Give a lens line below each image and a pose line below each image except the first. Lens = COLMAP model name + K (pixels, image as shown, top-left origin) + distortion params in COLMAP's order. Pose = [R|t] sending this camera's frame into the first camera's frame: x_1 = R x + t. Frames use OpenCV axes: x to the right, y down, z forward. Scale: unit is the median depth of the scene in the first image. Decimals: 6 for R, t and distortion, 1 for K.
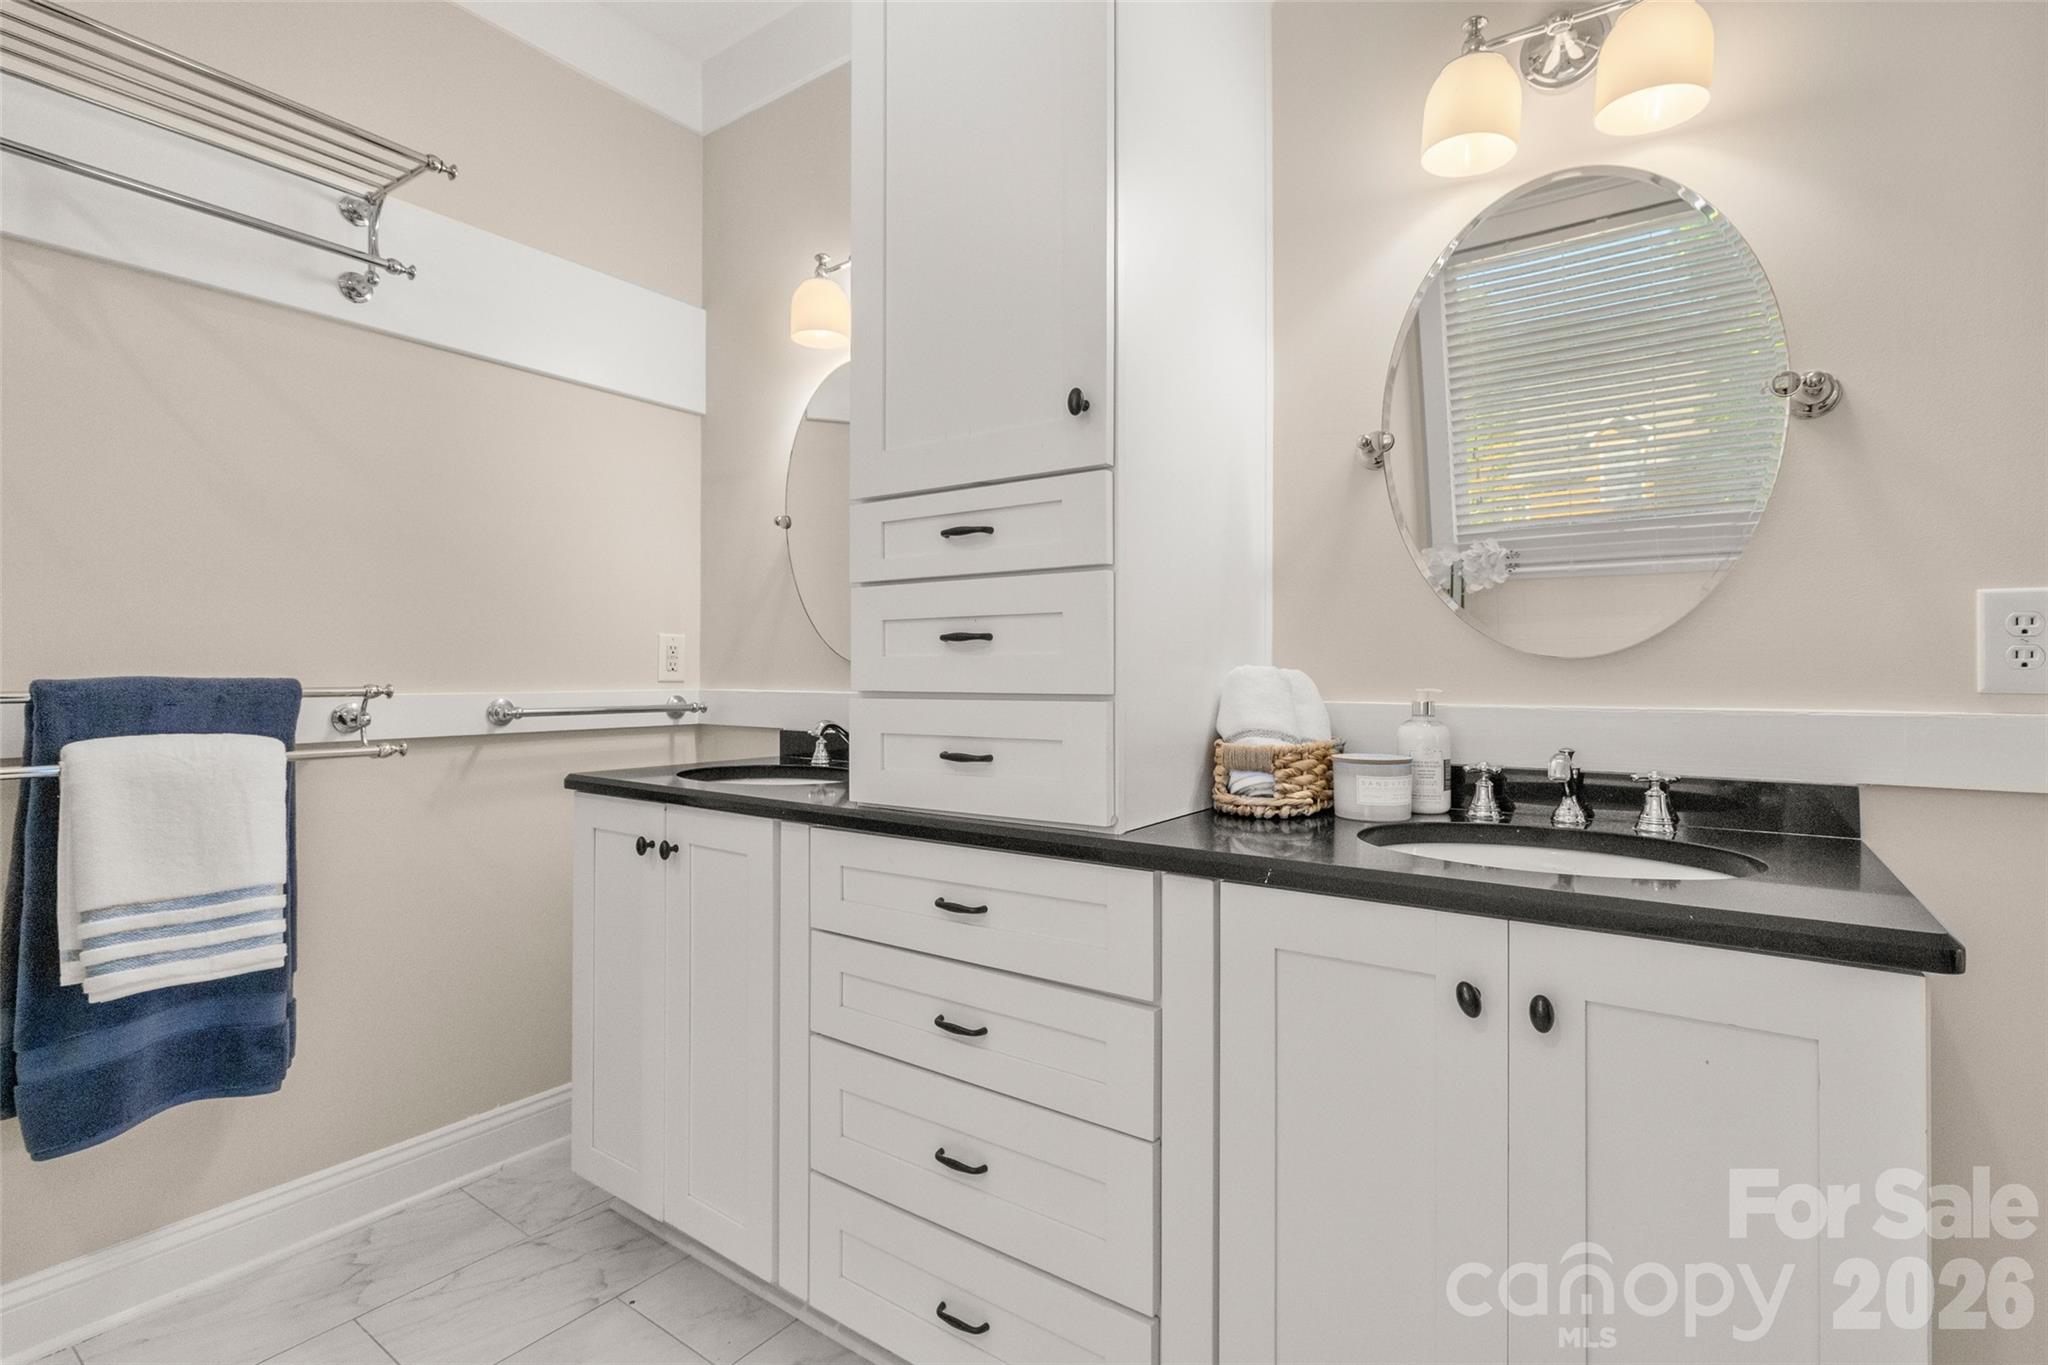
lens RADIAL K [[961.3, 0, 1024.6], [0, 961.3, 662.4], [0, 0, 1]] dist [-0.007765, 0.001034]
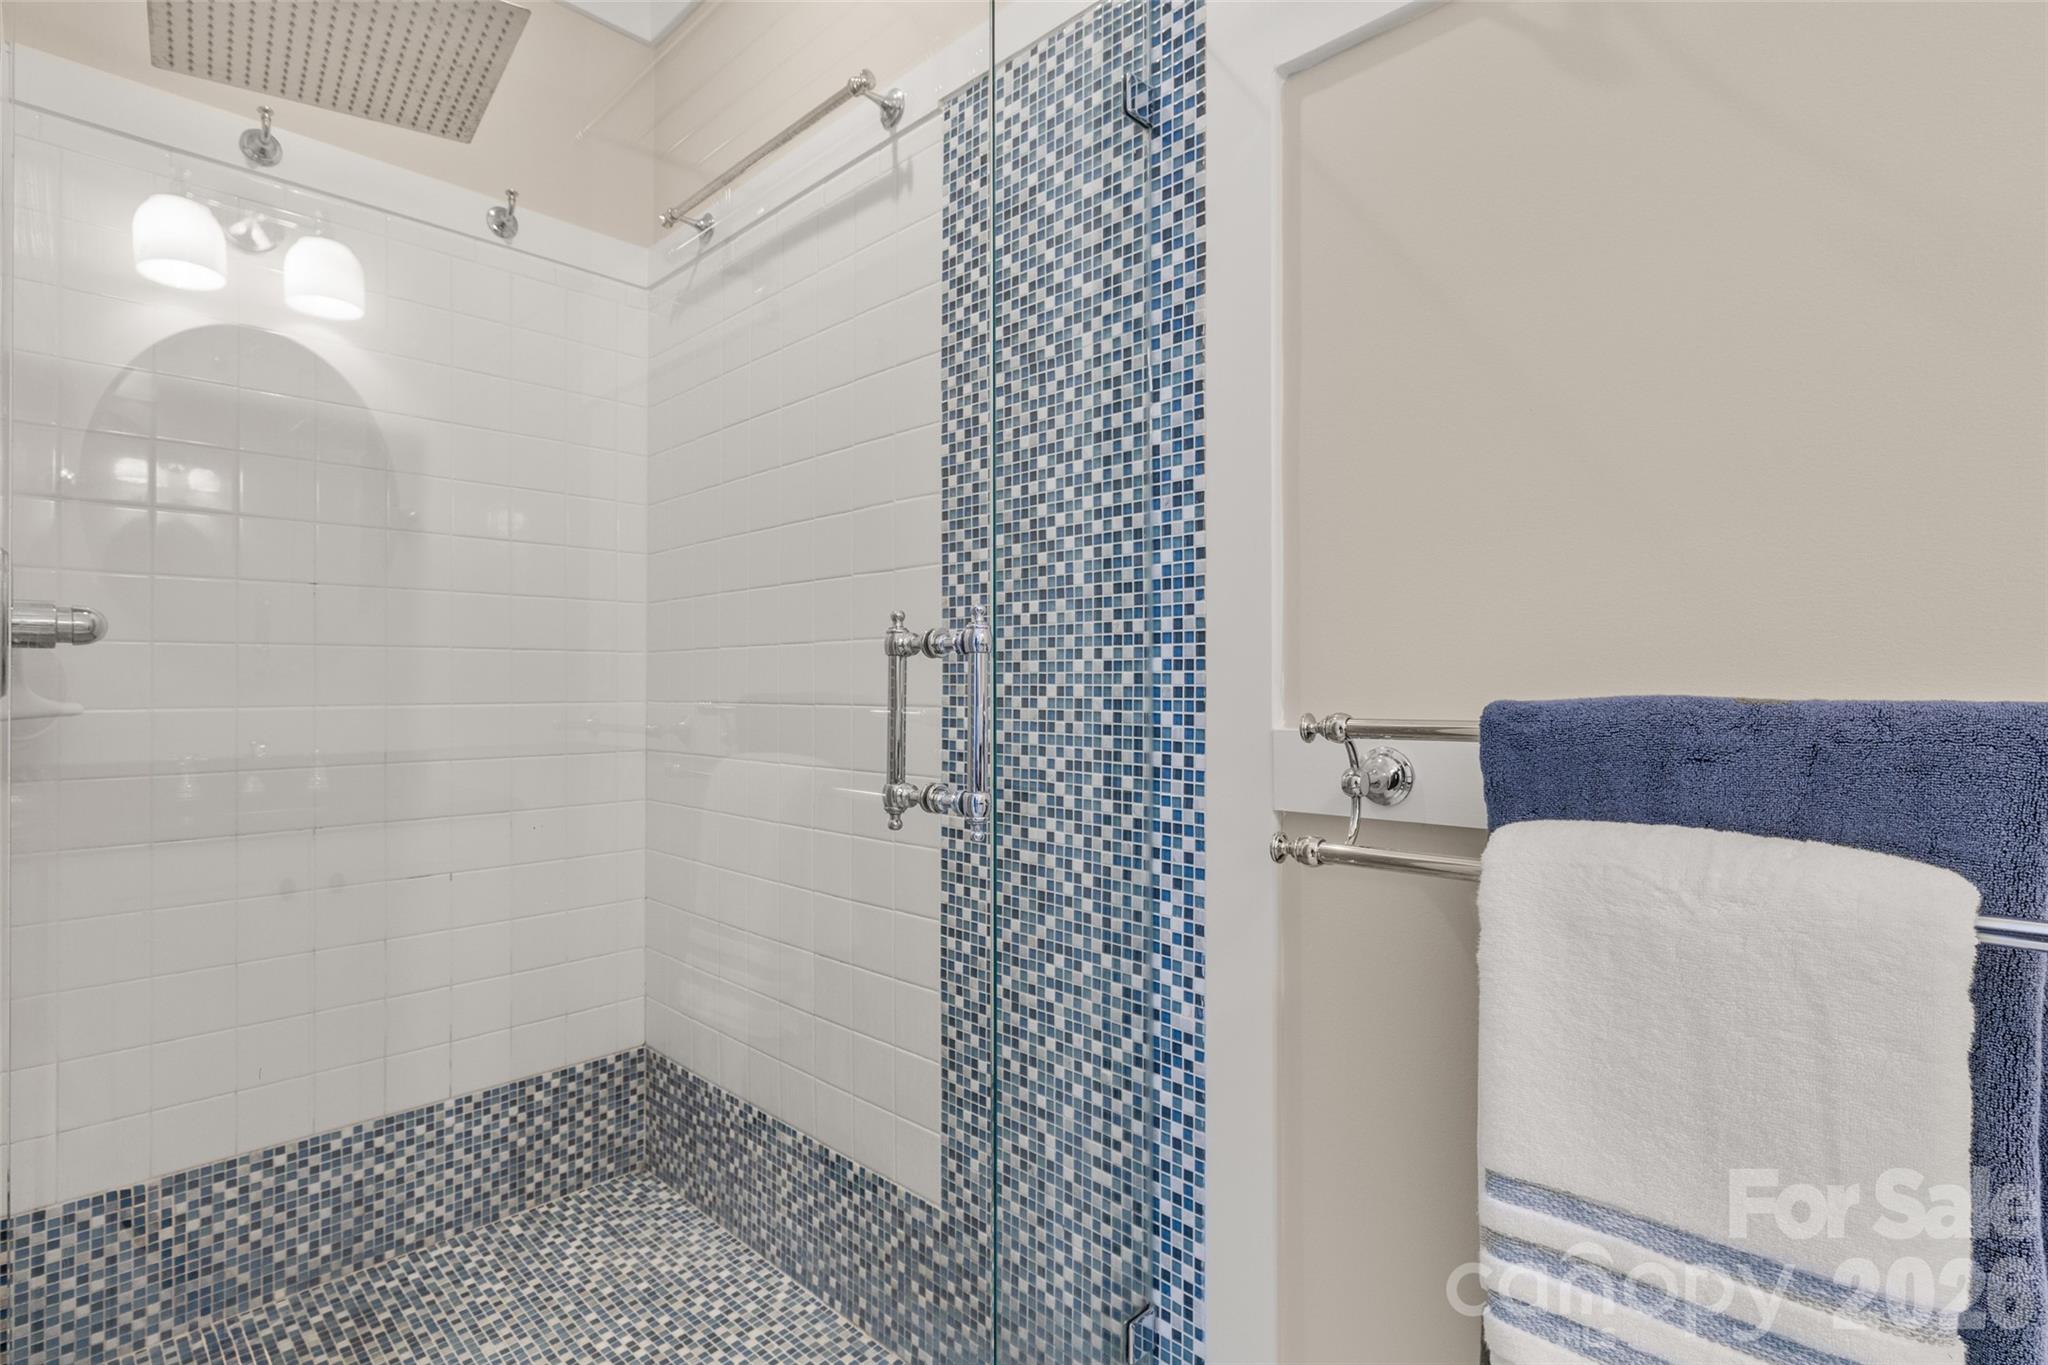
lens RADIAL K [[961.3, 0, 1024.9], [0, 961.3, 673.8], [0, 0, 1]] dist [-0.007765, 0.001034]
pose [[-0.148180, -0.014686, -0.988851, -0.394075], [0.010960, 0.999804, -0.016491, 0.007921], [0.988900, -0.013282, -0.147990, 0.733731]]
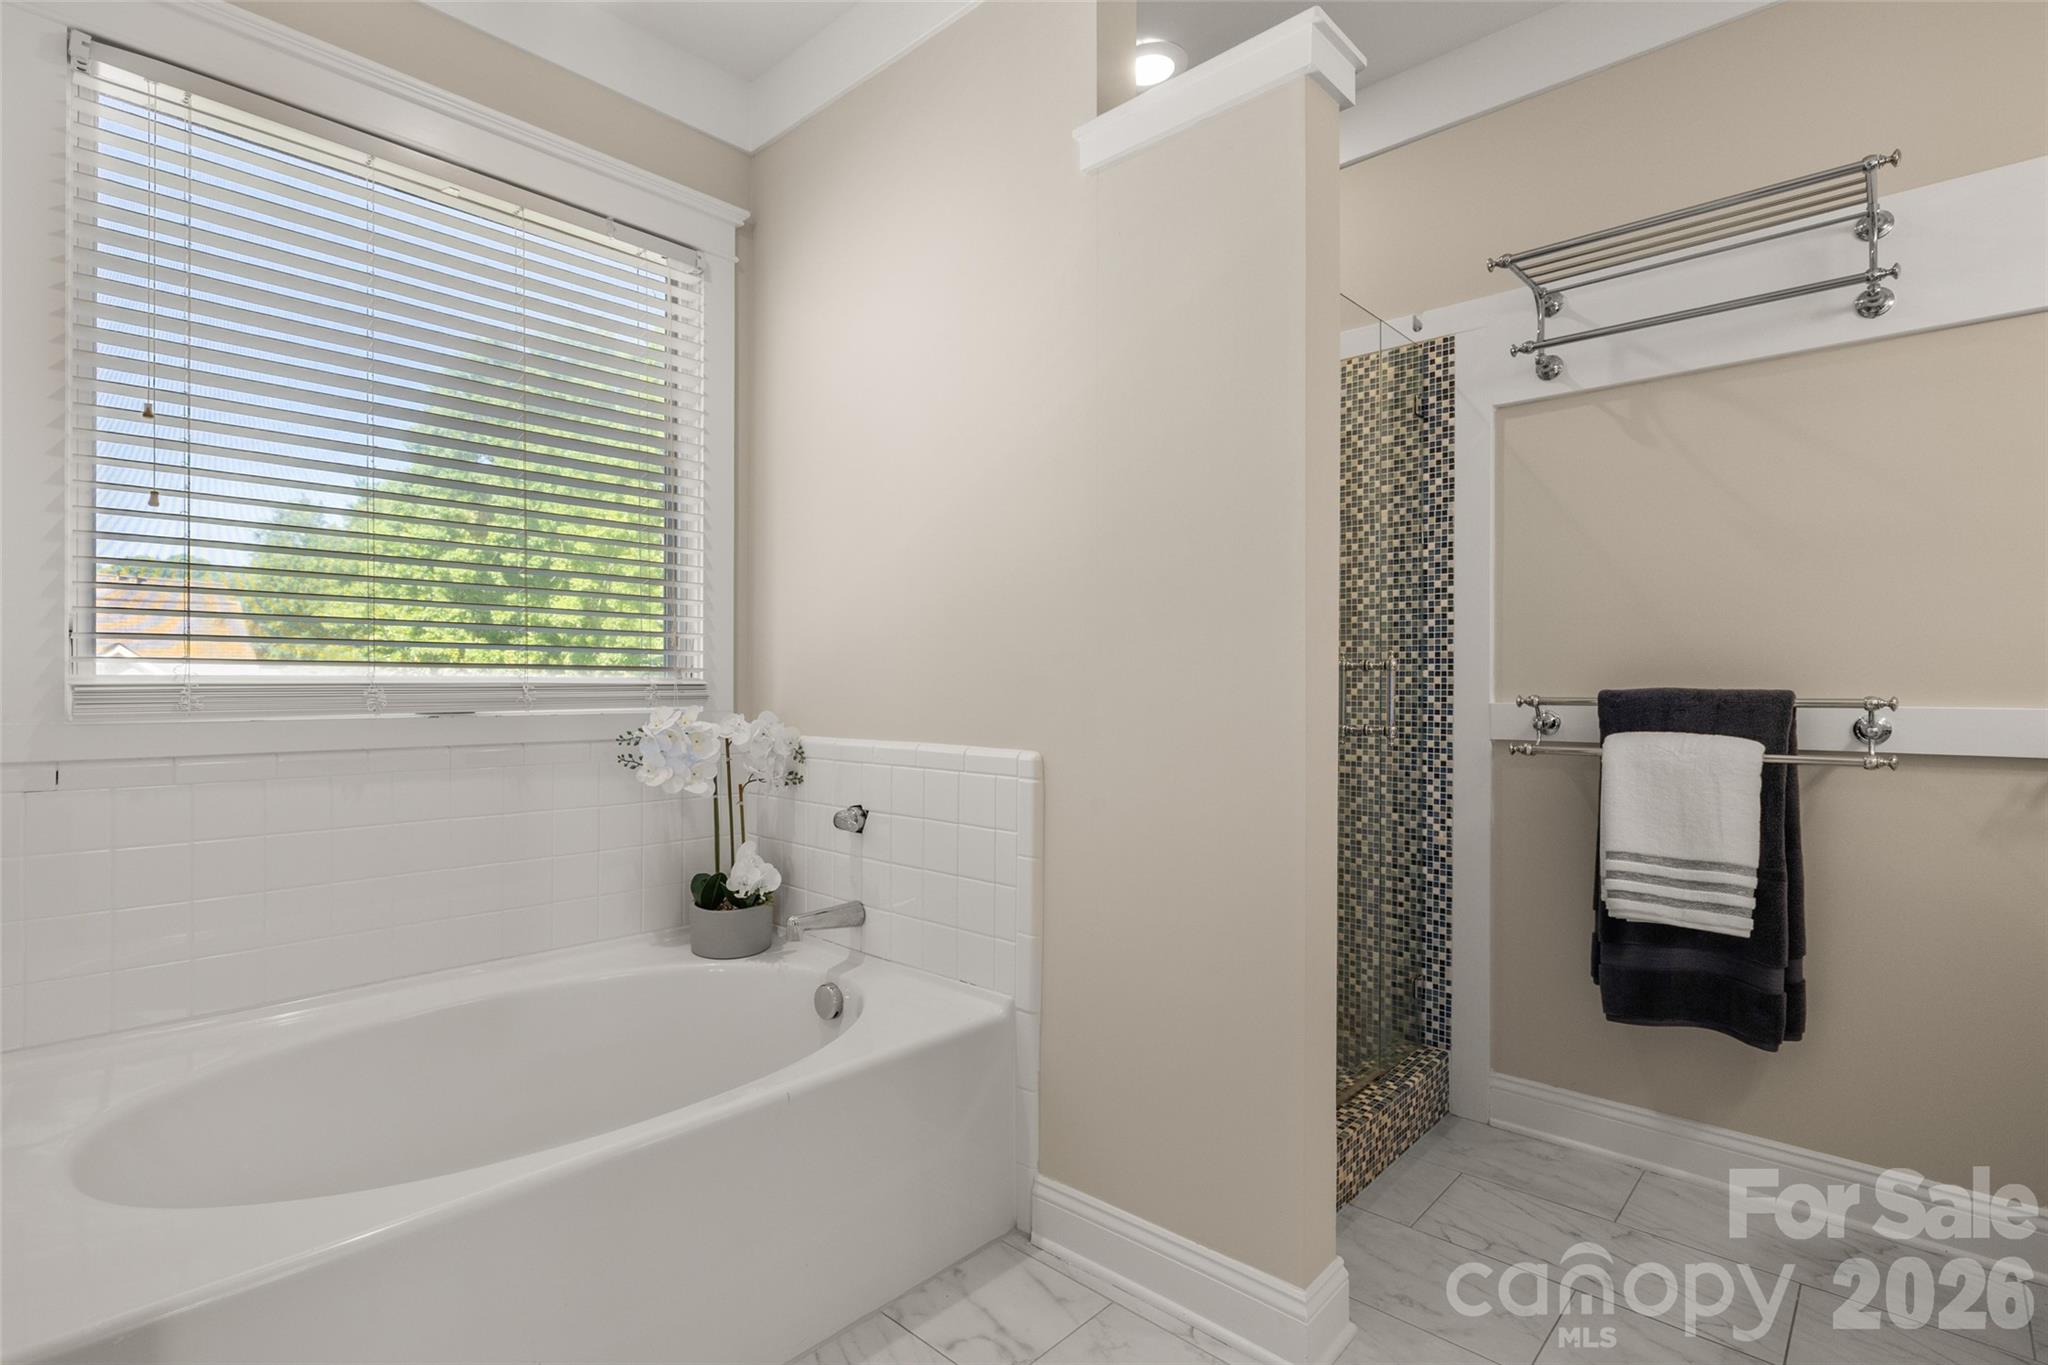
lens RADIAL K [[961.3, 0, 1028.0], [0, 961.3, 680.6], [0, 0, 1]] dist [-0.007765, 0.001034]
pose [[-0.116742, -0.004675, -0.993151, 0.477742], [0.009230, 0.999941, -0.005792, 0.004315], [0.993119, -0.009843, -0.116692, 0.269448]]
